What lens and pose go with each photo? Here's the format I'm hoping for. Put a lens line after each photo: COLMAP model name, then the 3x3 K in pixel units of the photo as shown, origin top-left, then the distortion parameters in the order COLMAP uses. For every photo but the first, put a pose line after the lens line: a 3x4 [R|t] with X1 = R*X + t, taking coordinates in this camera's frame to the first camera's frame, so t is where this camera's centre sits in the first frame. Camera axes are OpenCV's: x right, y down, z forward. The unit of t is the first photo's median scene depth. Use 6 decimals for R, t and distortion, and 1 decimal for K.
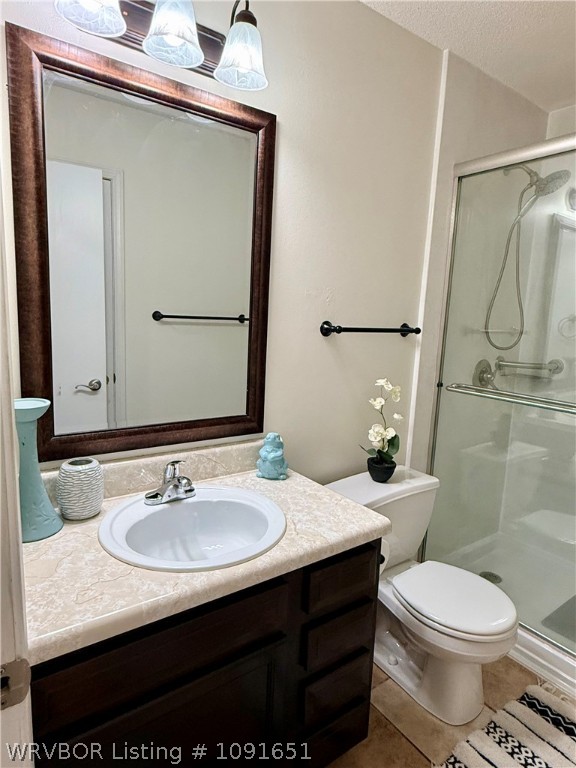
lens RADIAL K [[456.2, 0, 288.0], [0, 456.2, 384.0], [0, 0, 1]] dist [-0.001665, 0.000343]
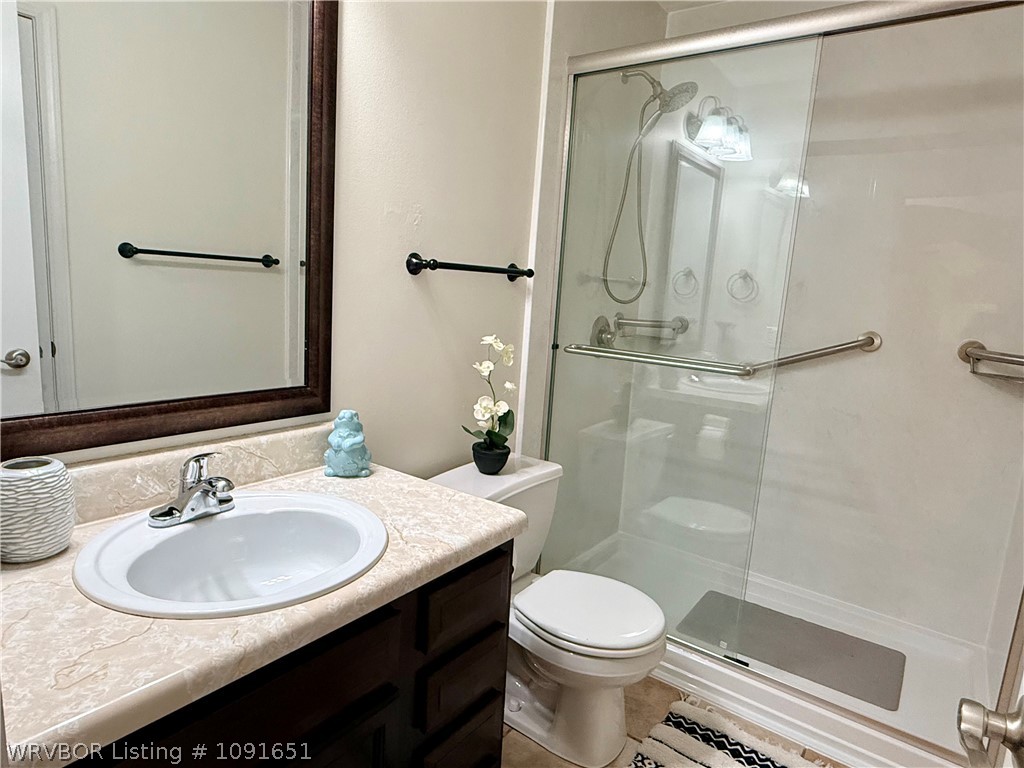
lens RADIAL K [[608.2, 0, 512.0], [0, 608.2, 384.0], [0, 0, 1]] dist [-0.001665, 0.000343]
pose [[0.951887, -0.034423, 0.304509, -0.071896], [0.027087, 0.999233, 0.028282, 0.046553], [-0.305249, -0.018673, 0.952089, 0.051938]]
